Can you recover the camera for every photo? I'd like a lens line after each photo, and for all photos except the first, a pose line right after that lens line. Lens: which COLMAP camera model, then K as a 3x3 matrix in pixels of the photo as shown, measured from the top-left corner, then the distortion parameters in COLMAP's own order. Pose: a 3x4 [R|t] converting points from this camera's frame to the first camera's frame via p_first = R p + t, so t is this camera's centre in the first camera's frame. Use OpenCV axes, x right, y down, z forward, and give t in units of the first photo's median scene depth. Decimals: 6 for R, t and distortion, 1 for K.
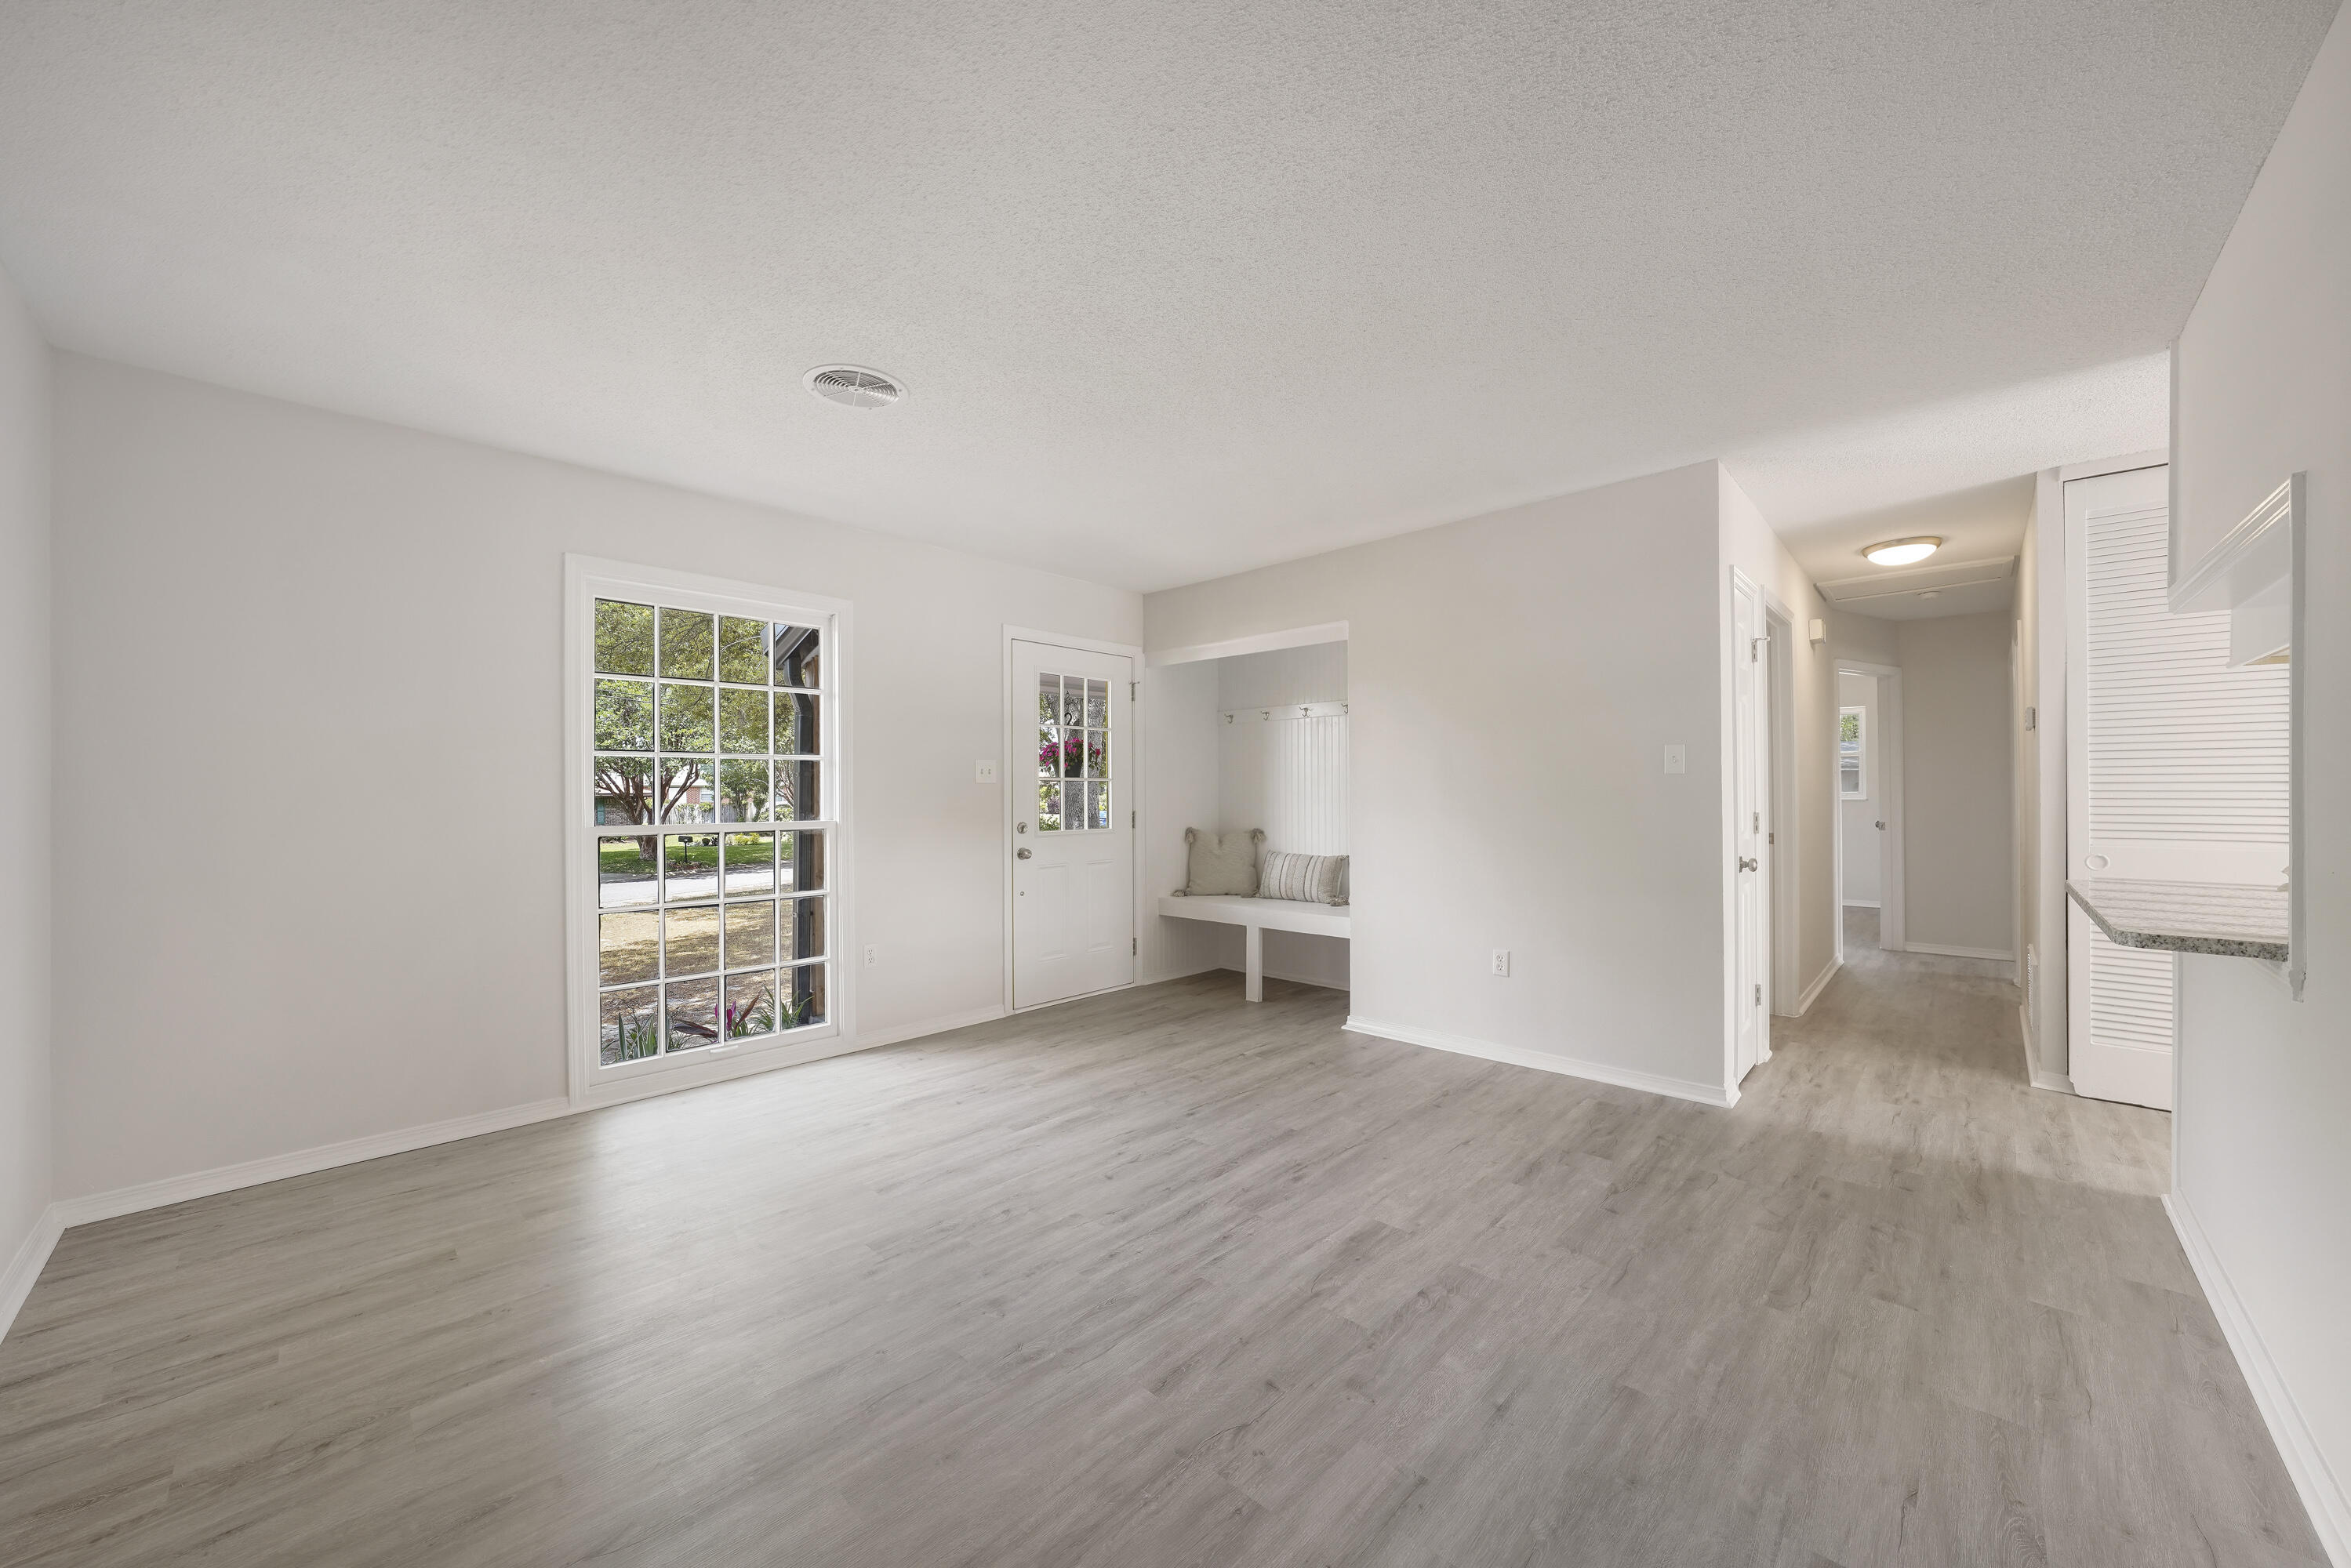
lens RADIAL K [[847.7, 0, 1168.0], [0, 847.7, 791.4], [0, 0, 1]] dist [-0.022065, 0.003828]
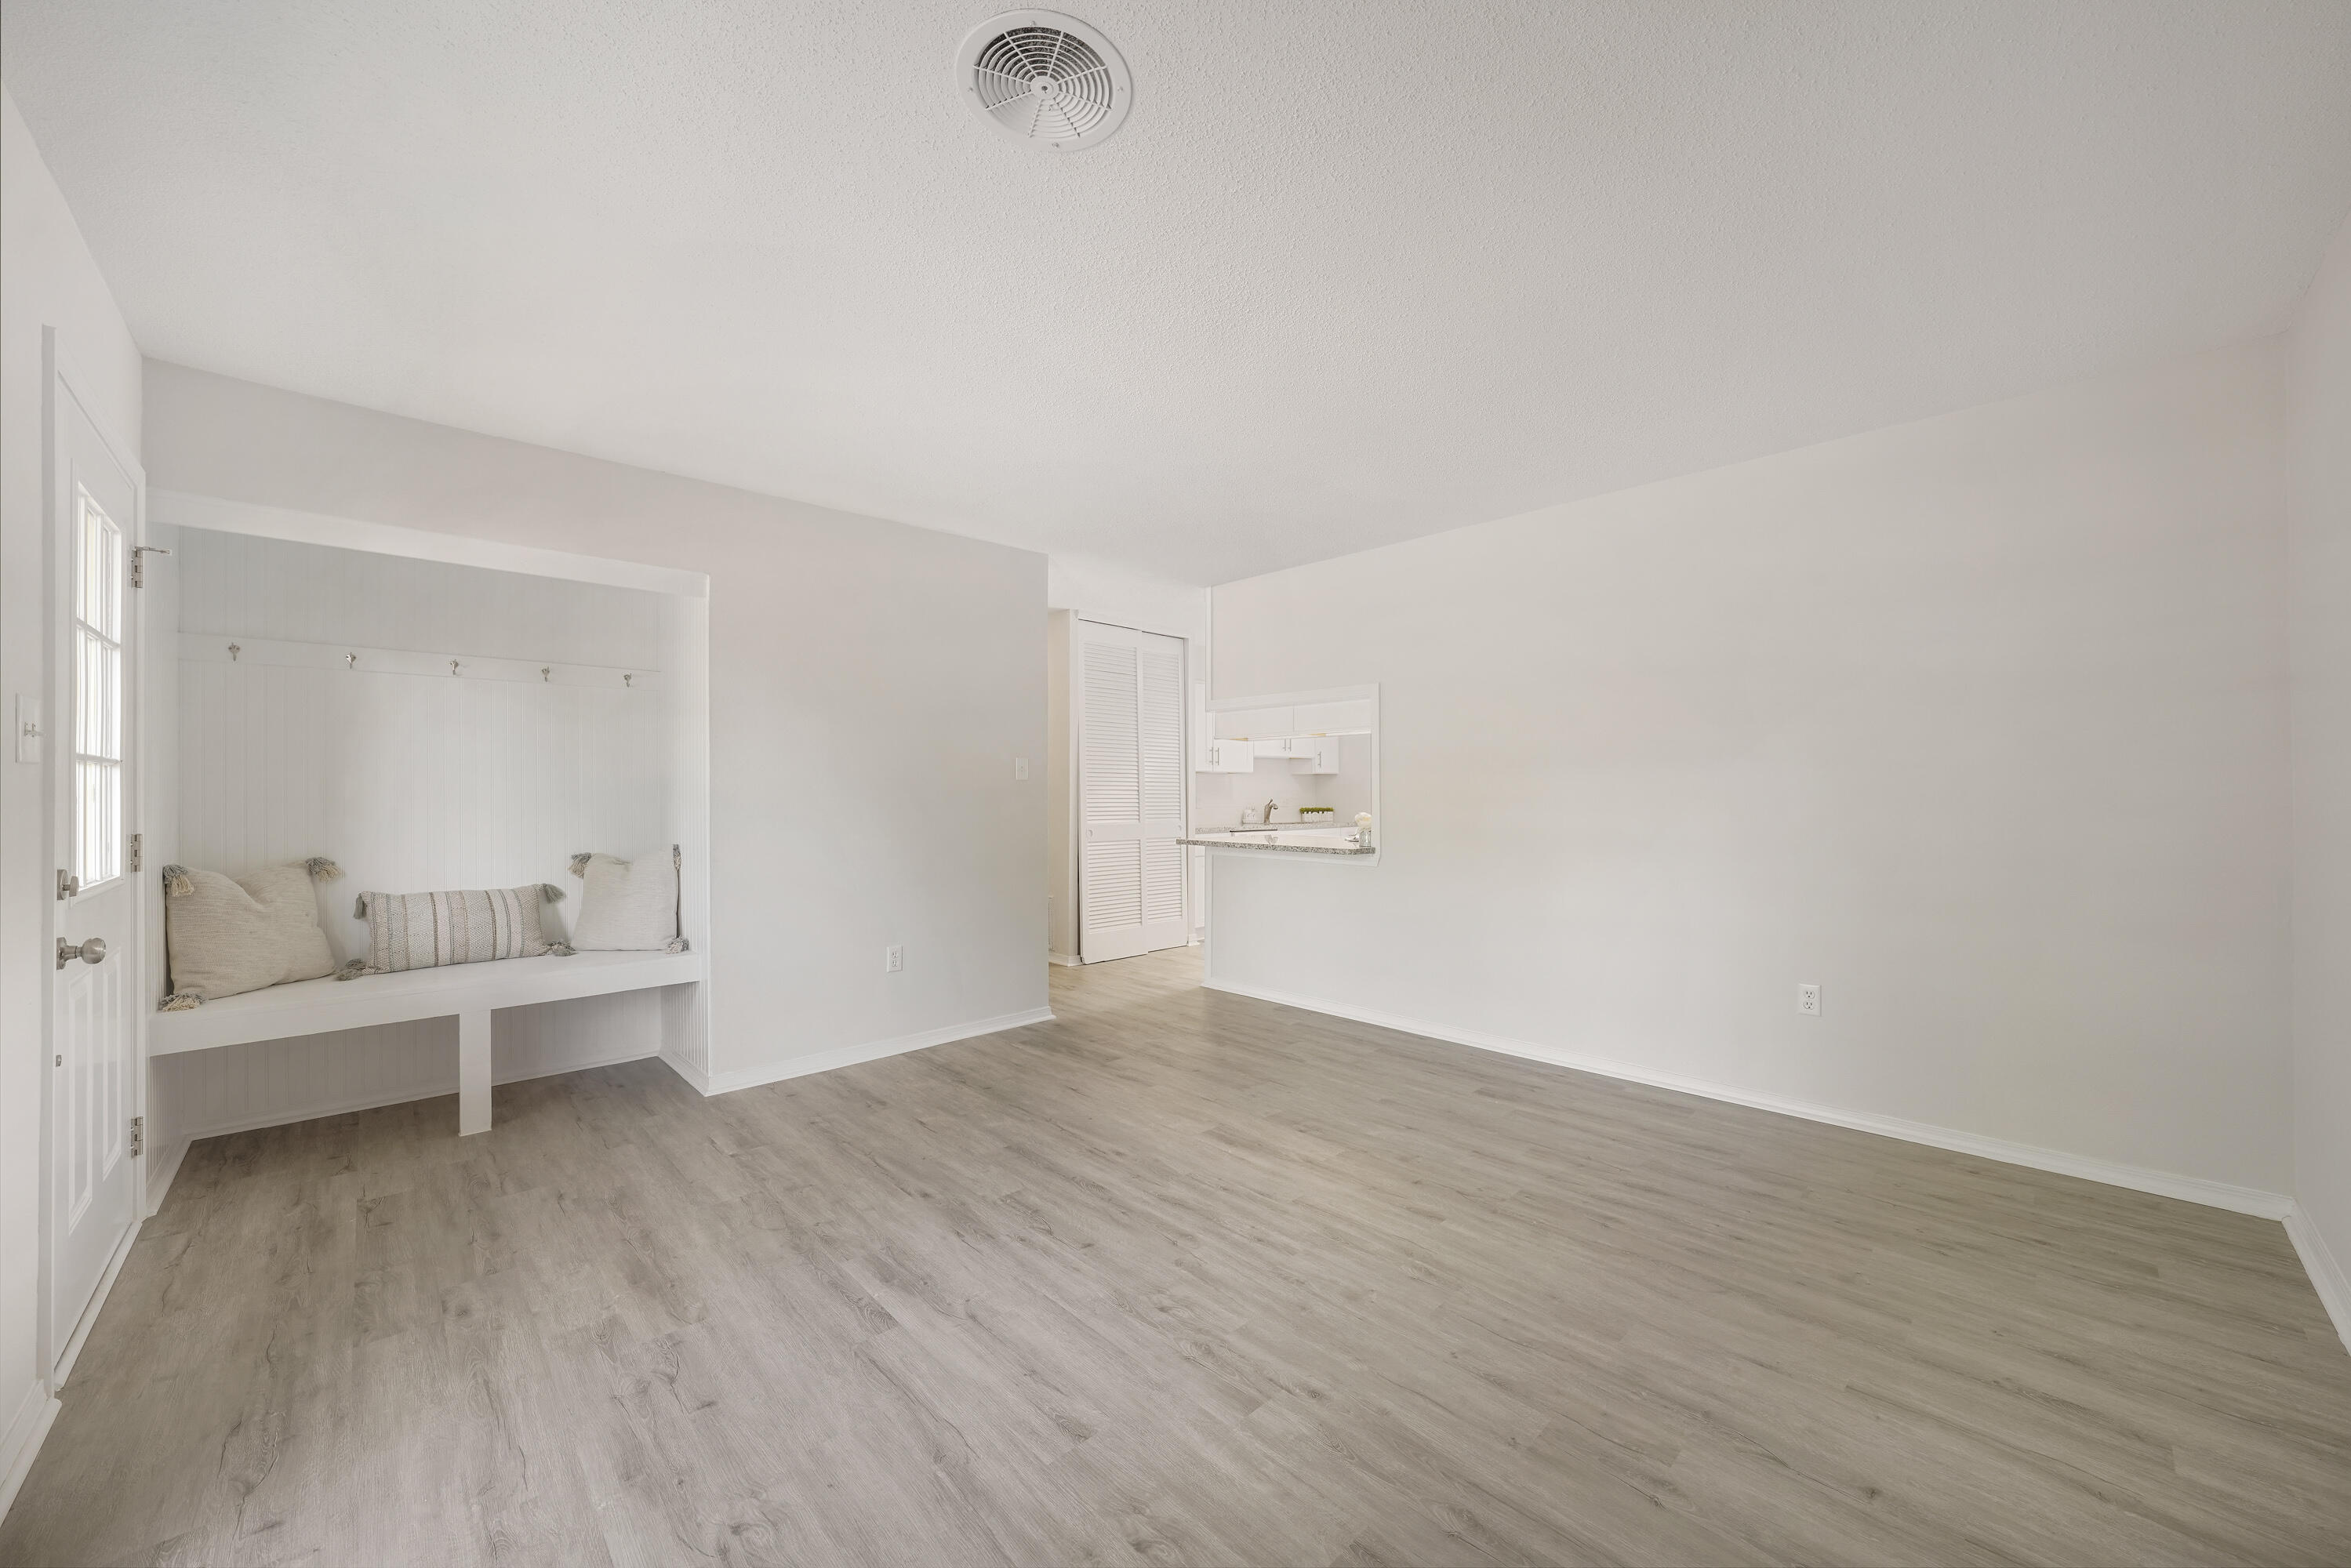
lens RADIAL K [[847.7, 0, 1199.8], [0, 847.7, 786.4], [0, 0, 1]] dist [-0.022065, 0.003828]
pose [[0.047587, 0.013107, 0.998781, -0.763744], [0.000544, 0.999913, -0.013148, 0.006974], [-0.998867, 0.001169, 0.047575, 0.707159]]
